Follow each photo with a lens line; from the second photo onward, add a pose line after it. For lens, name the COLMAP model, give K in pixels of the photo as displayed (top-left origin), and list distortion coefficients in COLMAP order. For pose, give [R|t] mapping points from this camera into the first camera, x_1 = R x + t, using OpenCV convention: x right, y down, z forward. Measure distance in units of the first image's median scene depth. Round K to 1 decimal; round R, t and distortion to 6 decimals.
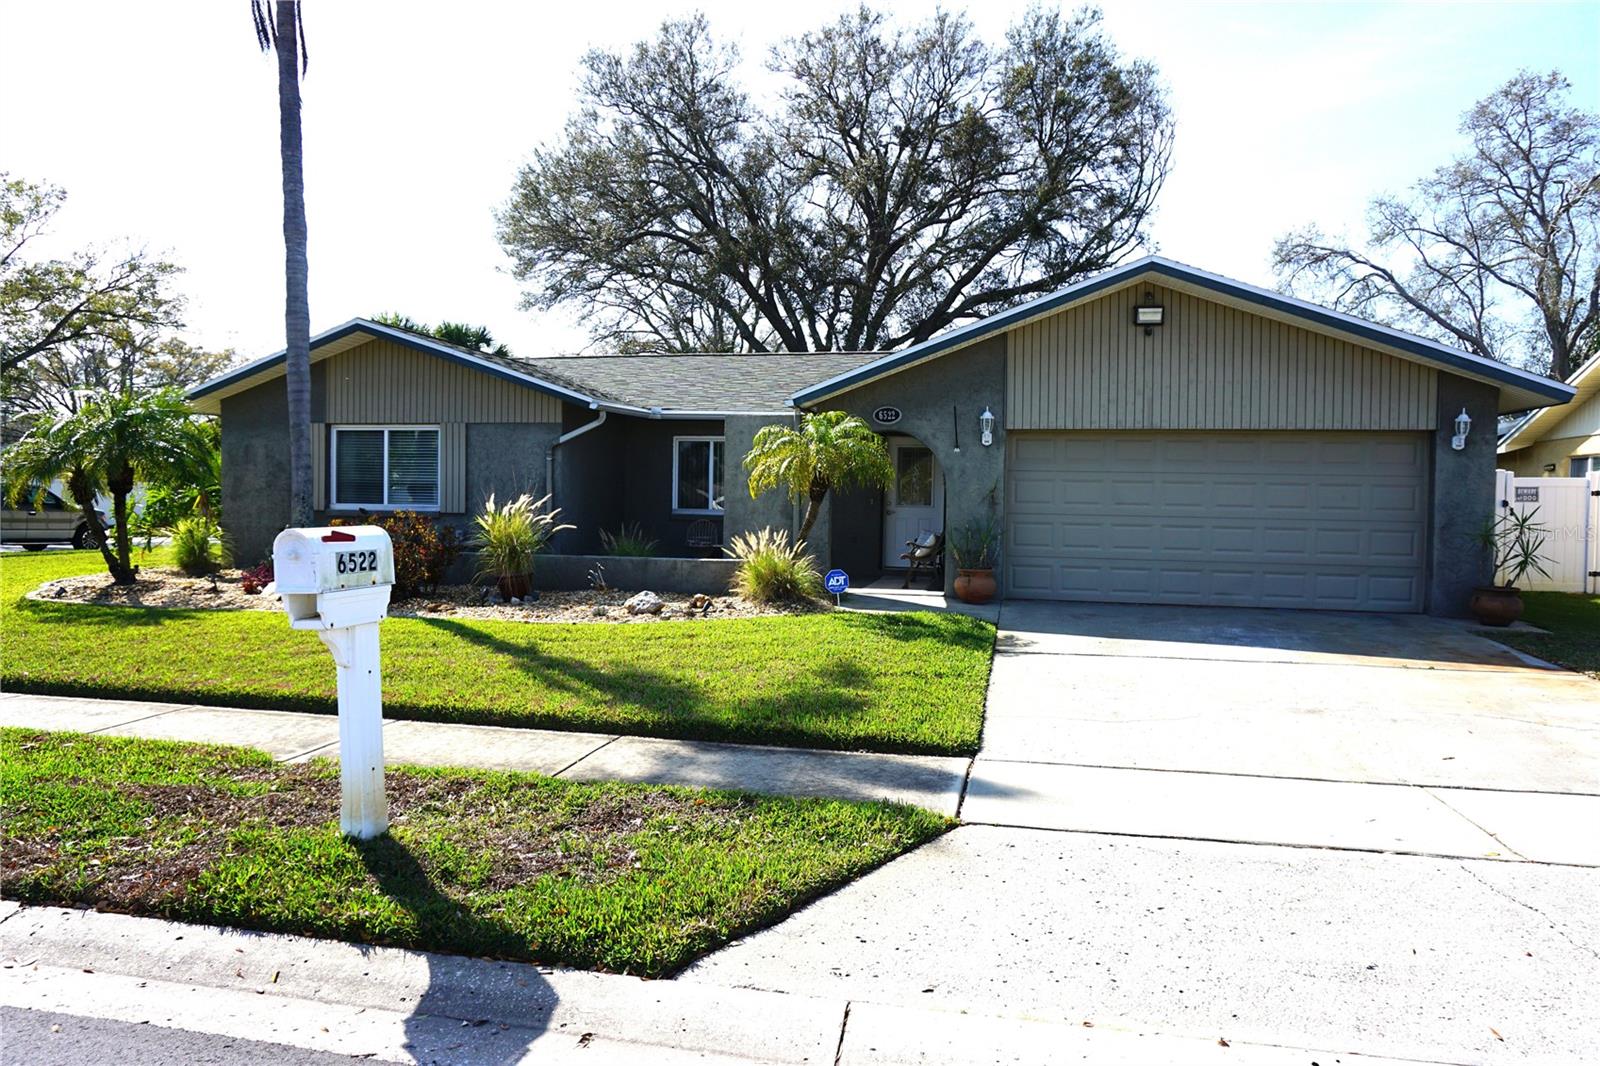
lens RADIAL K [[1075.9, 0, 798.7], [0, 1075.9, 530.6], [0, 0, 1]] dist [-0.043992, 0.035544]
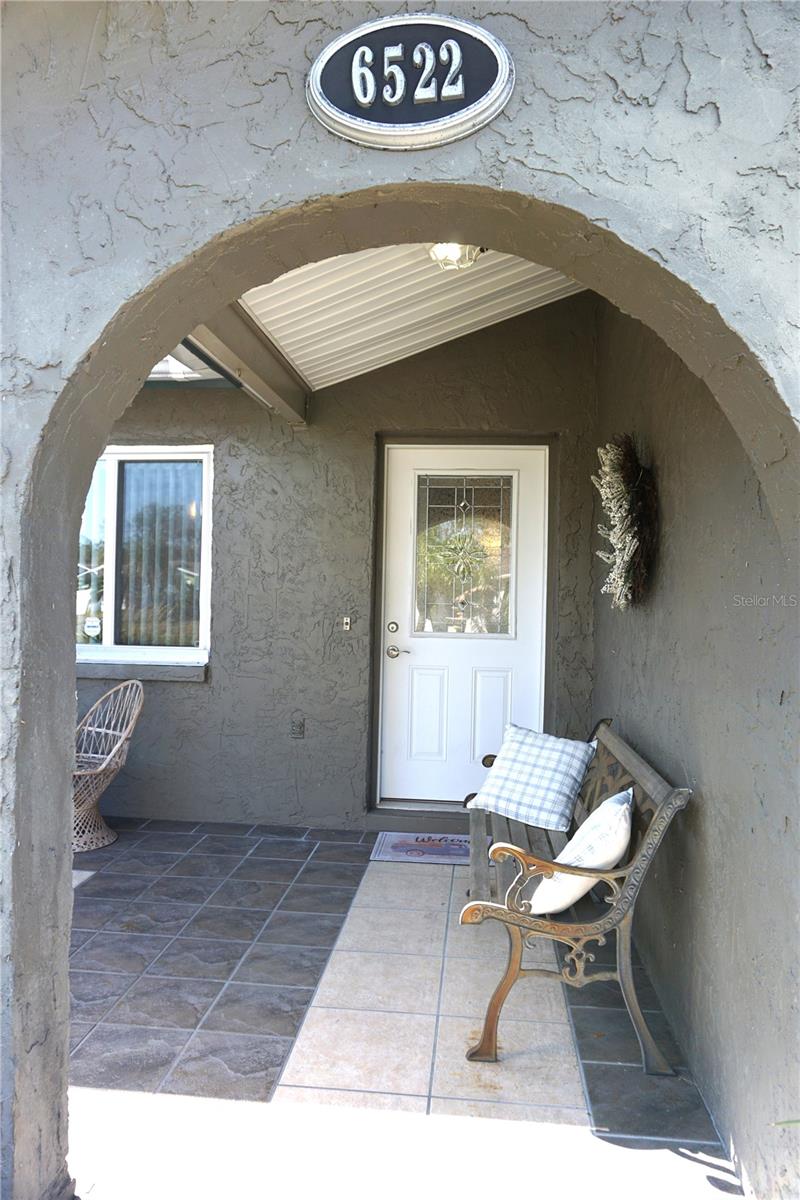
lens RADIAL K [[806.9, 0, 399.5], [0, 806.9, 598.4], [0, 0, 1]] dist [-0.043992, 0.035544]
pose [[0.994443, -0.002309, 0.105247, 0.063195], [0.004839, 0.999705, -0.023793, -0.033008], [-0.105161, 0.024170, 0.994161, 0.806695]]
